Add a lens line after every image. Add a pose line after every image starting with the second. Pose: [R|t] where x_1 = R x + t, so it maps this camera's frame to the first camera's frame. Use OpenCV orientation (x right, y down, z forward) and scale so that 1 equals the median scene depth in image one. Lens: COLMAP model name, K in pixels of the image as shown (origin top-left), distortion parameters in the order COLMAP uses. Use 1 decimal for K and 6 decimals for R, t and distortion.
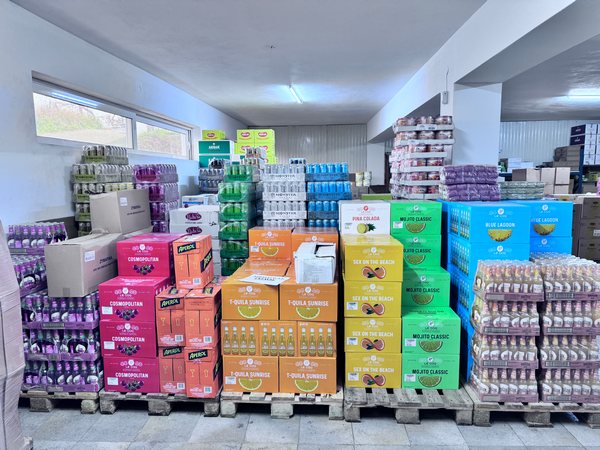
lens RADIAL K [[425.6, 0, 302.2], [0, 425.6, 228.6], [0, 0, 1]] dist [0.082201, -0.110031]
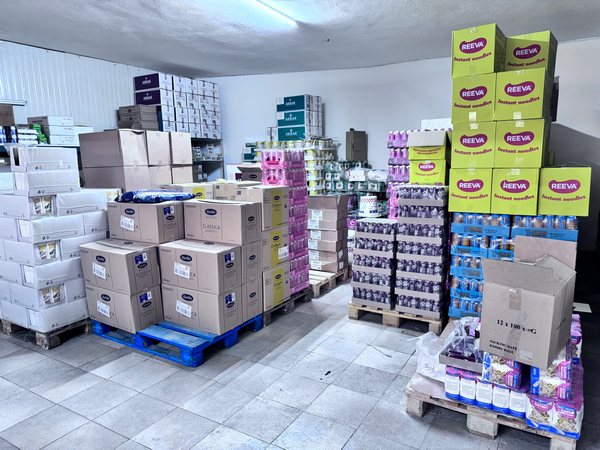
lens RADIAL K [[425.6, 0, 302.2], [0, 425.6, 228.6], [0, 0, 1]] dist [0.082201, -0.110031]
pose [[0.491398, -0.141361, 0.859387, 0.166864], [0.110294, 0.988896, 0.099598, -0.048905], [-0.863923, 0.045843, 0.501533, 0.490790]]
